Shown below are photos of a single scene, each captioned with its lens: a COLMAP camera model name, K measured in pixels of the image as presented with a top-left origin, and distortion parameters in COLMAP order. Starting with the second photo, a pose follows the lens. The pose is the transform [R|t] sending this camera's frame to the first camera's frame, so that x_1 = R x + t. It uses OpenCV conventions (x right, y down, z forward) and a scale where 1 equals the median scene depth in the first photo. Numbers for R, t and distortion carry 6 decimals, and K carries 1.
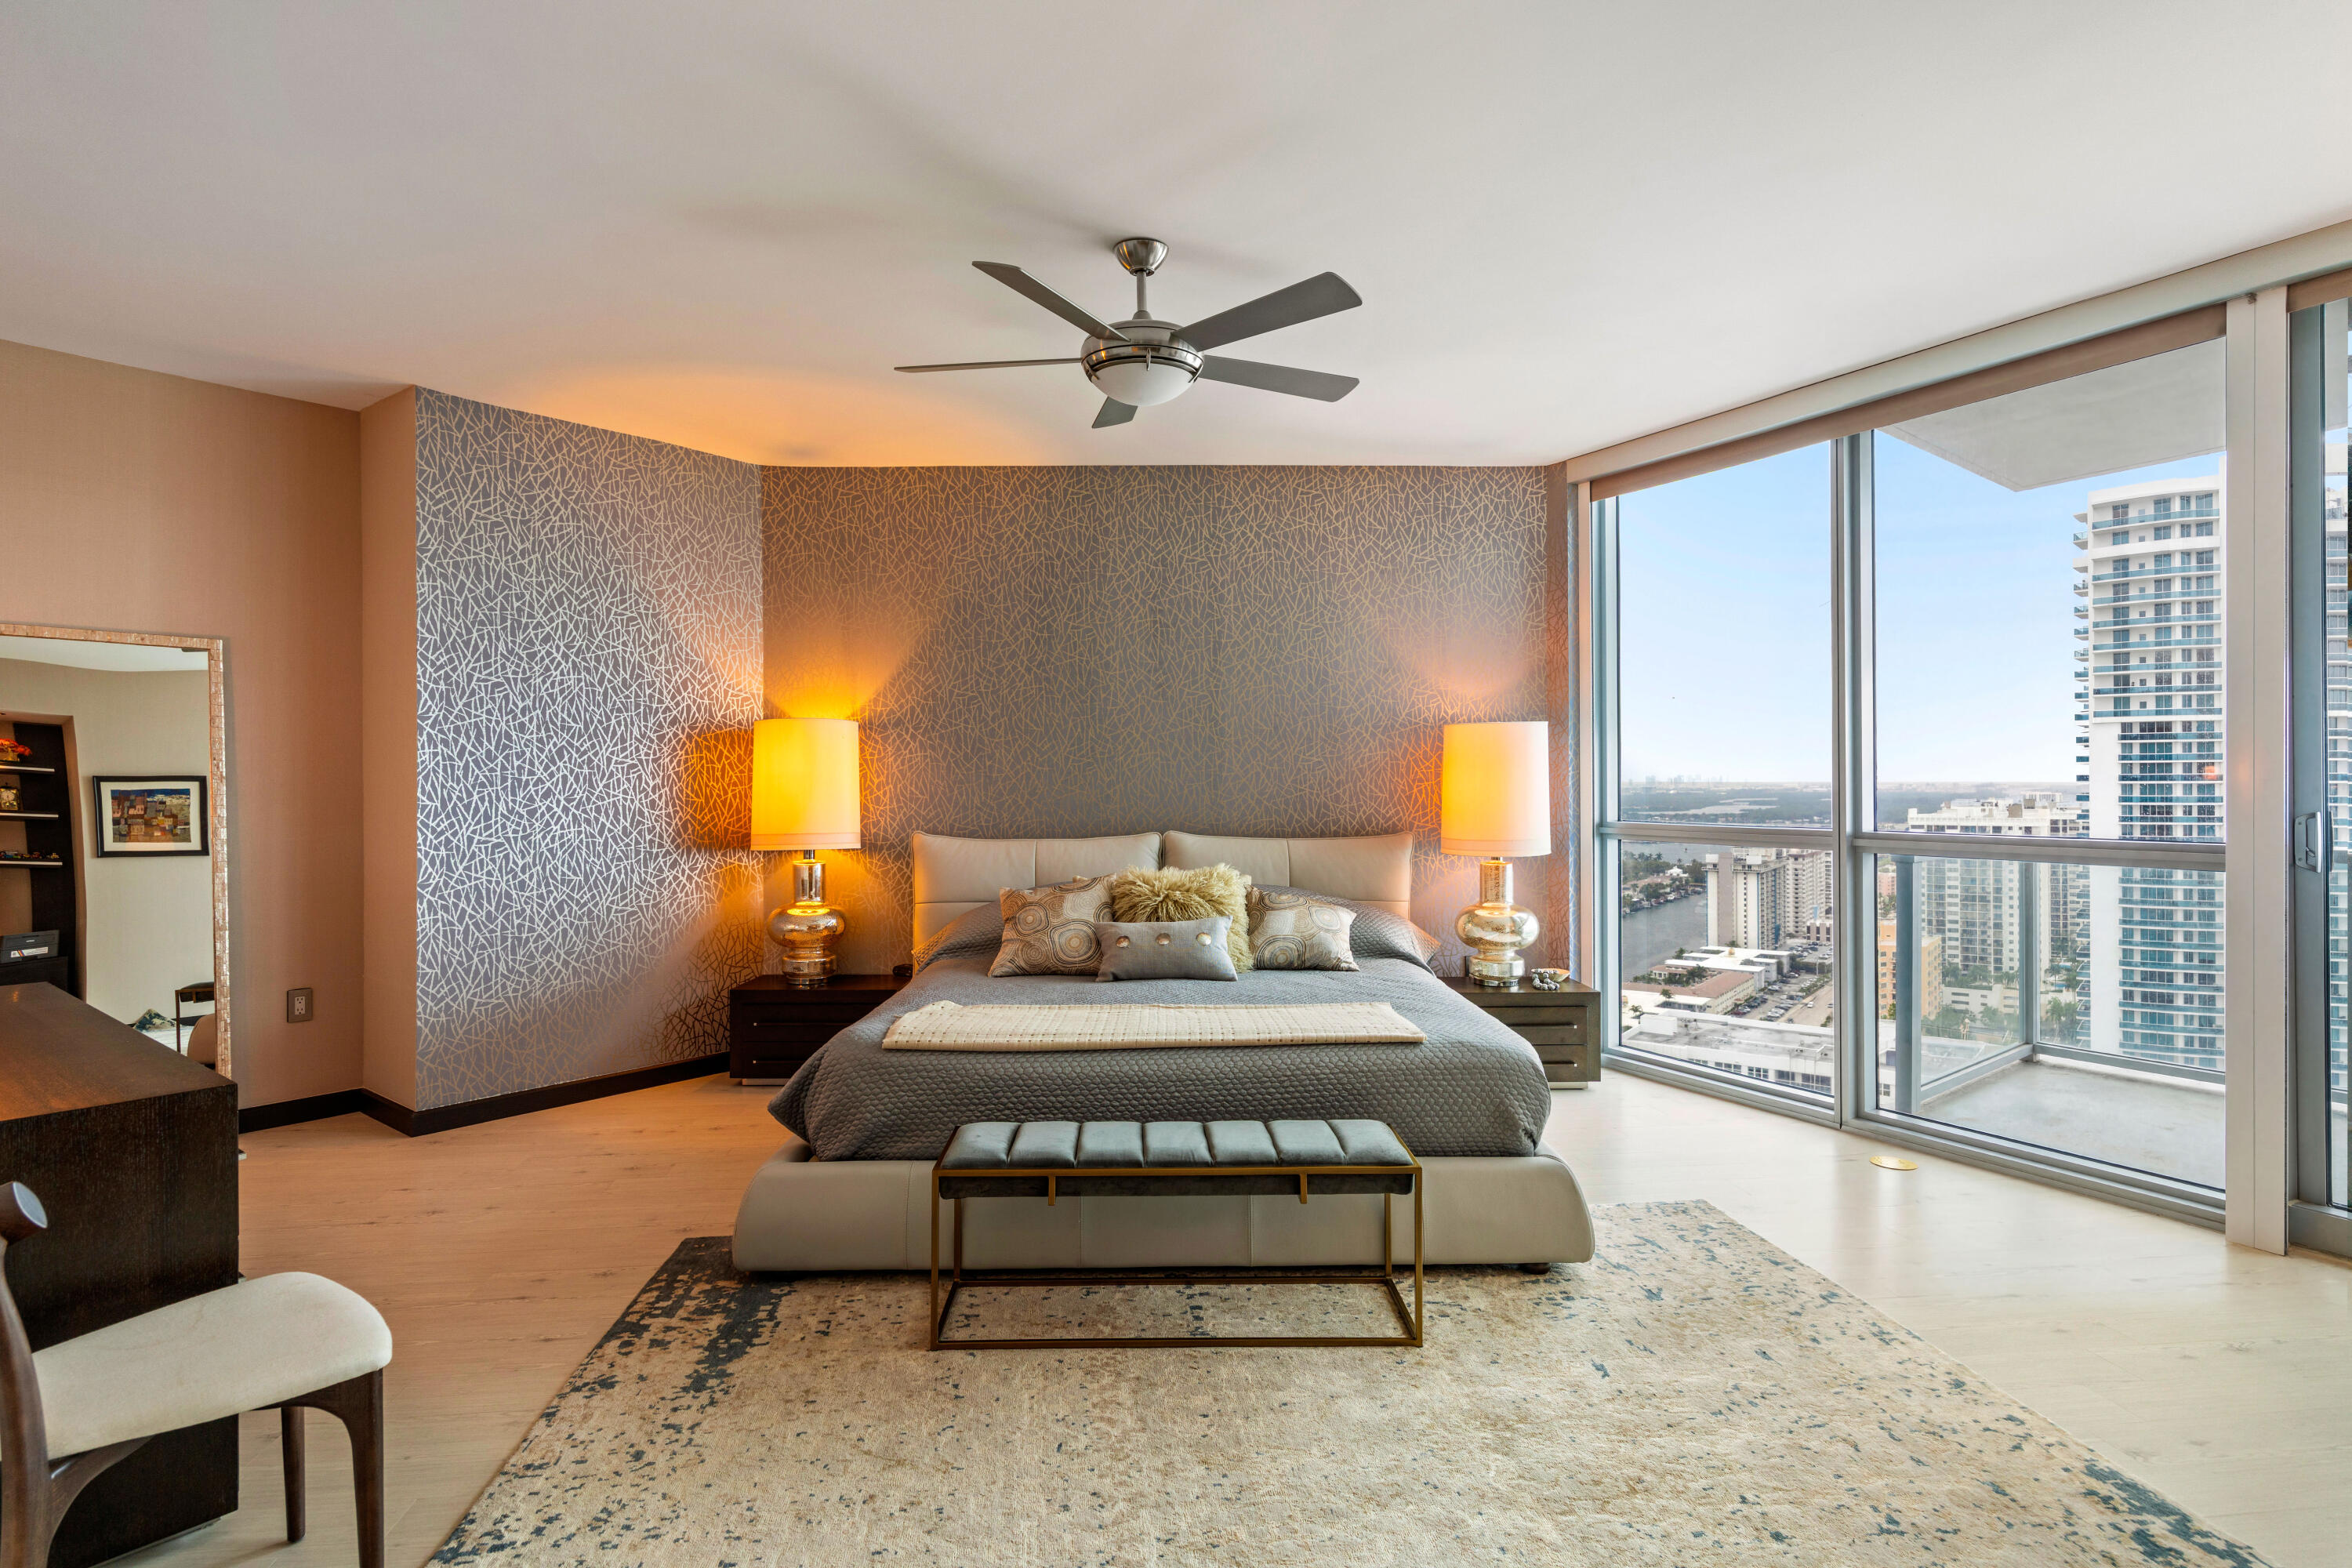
lens RADIAL K [[1208.7, 0, 1171.3], [0, 1208.7, 763.3], [0, 0, 1]] dist [-0.000403, -0.000968]
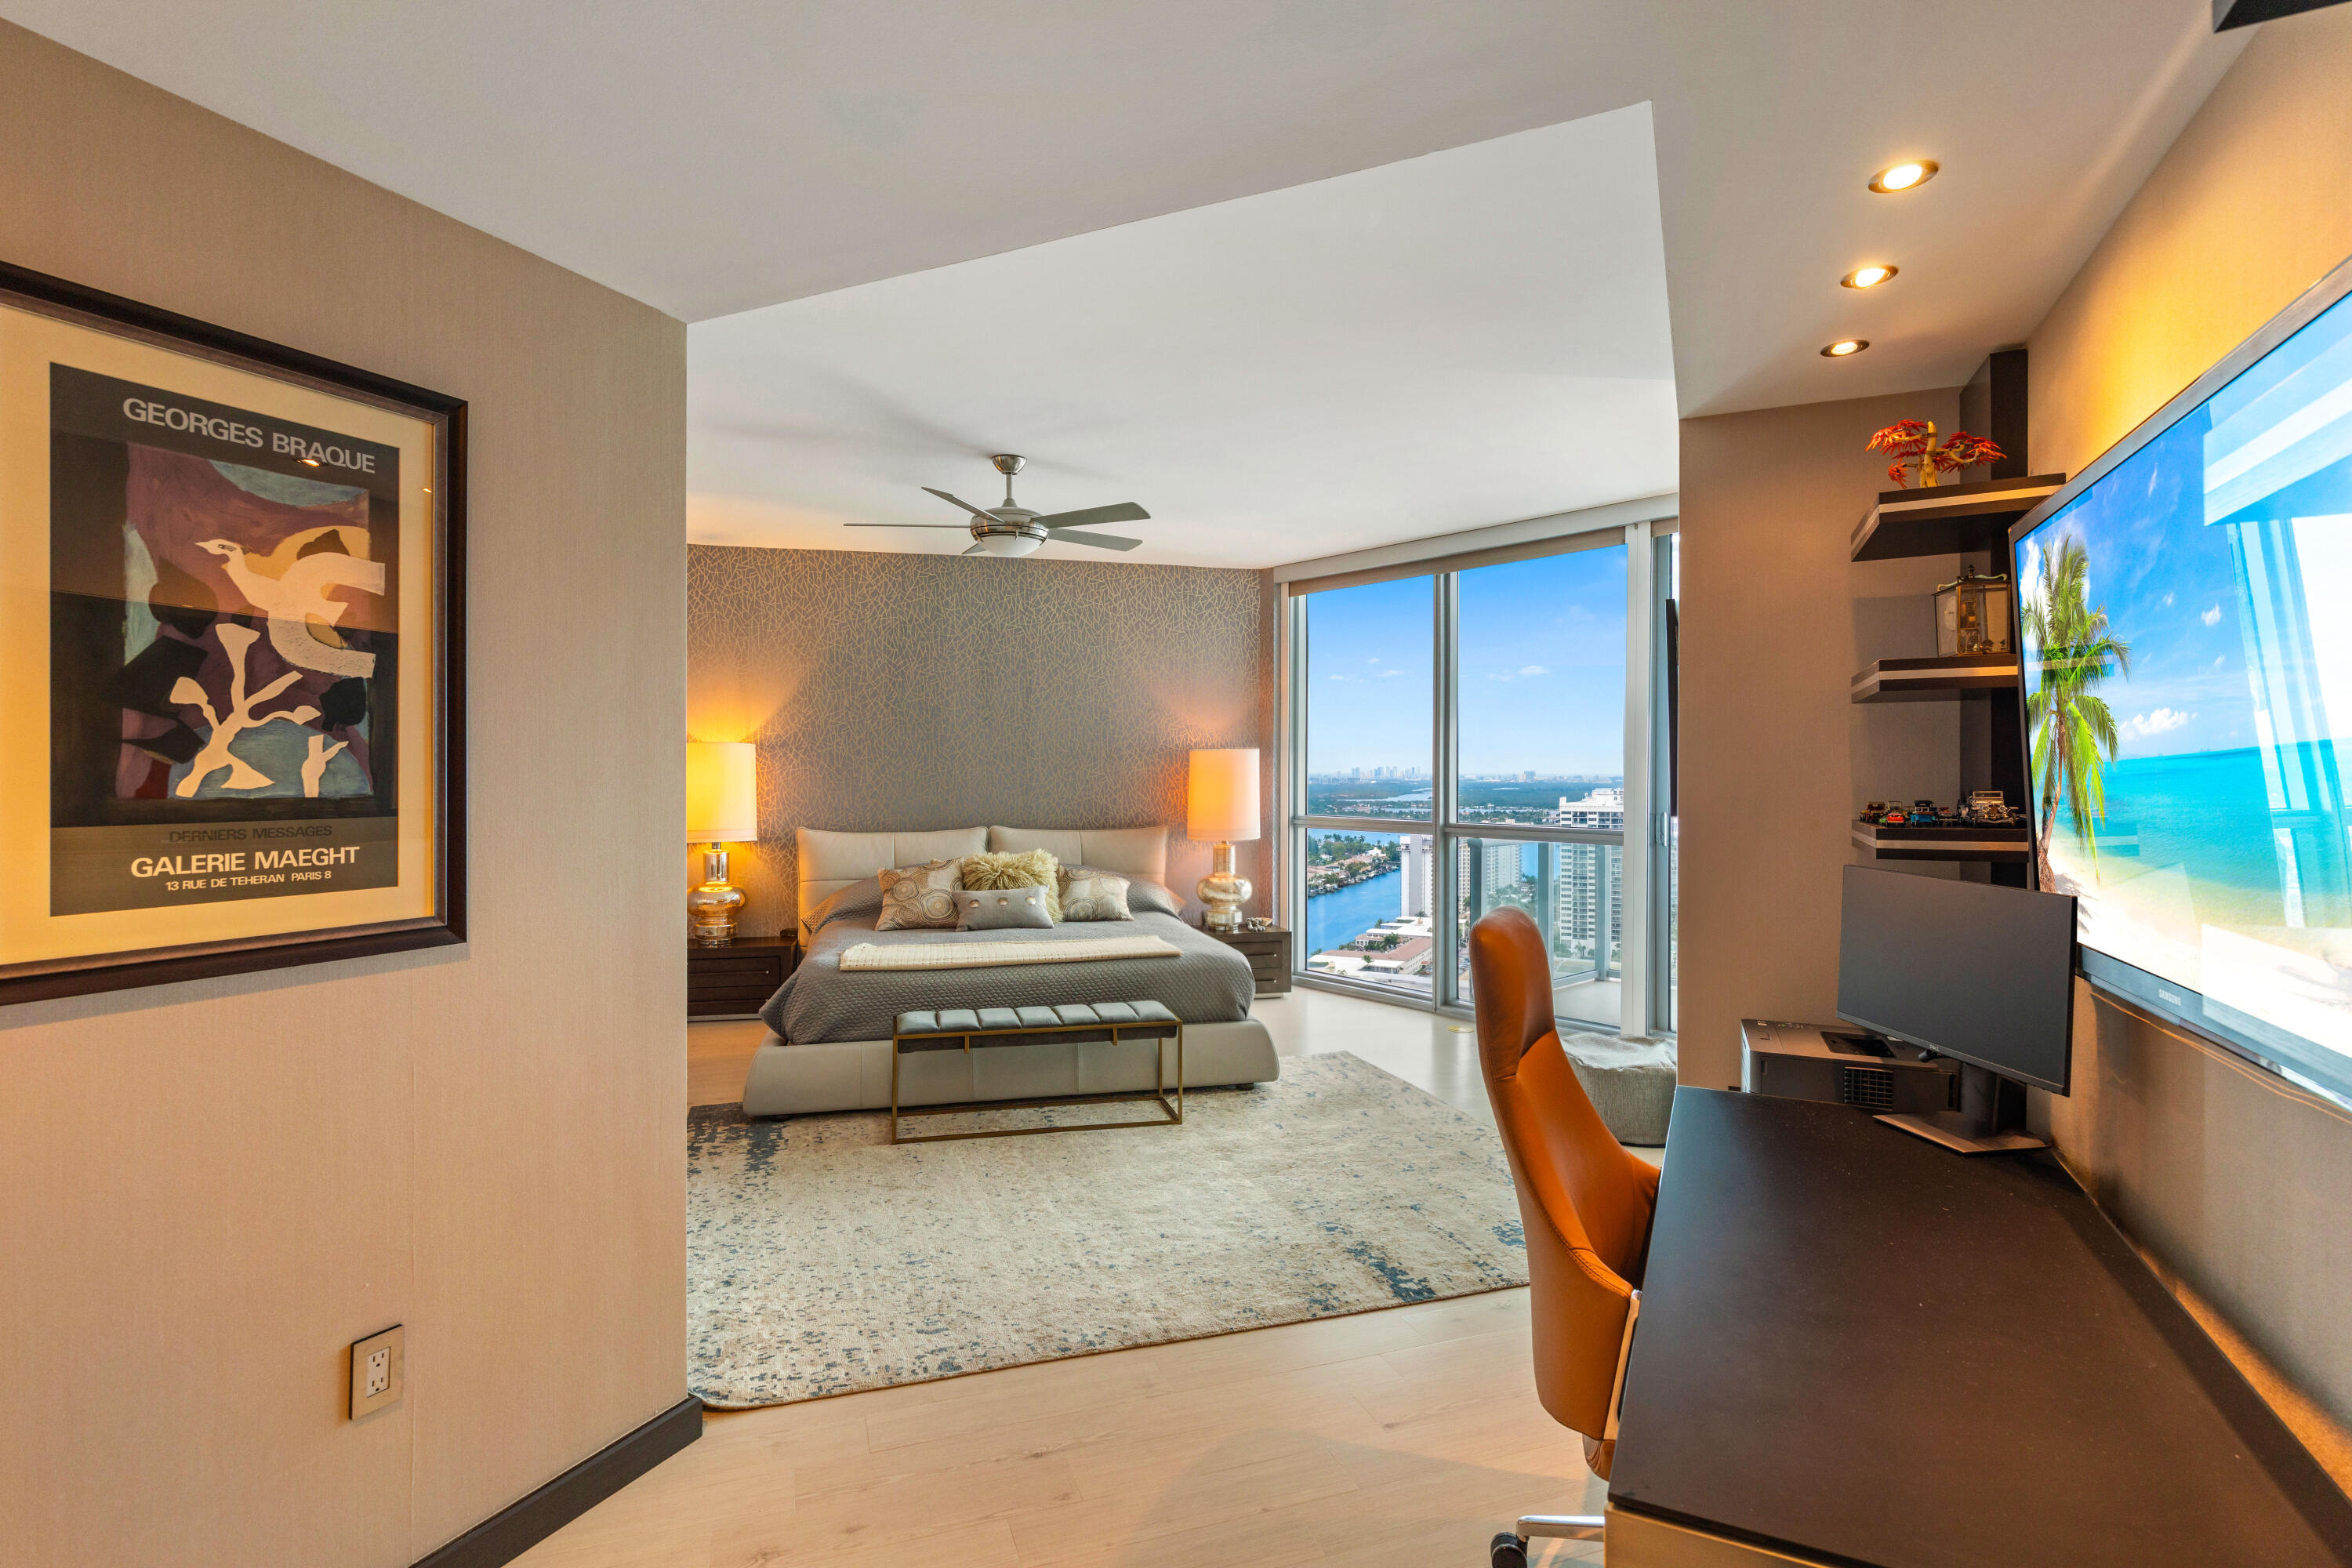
lens RADIAL K [[1123.9, 0, 1182.0], [0, 1123.9, 782.3], [0, 0, 1]] dist [0.004023, 0.000038]
pose [[0.974788, 0.001266, 0.223130, -0.098599], [-0.006597, 0.999710, 0.023147, -0.030126], [-0.223036, -0.024035, 0.974514, -0.362903]]
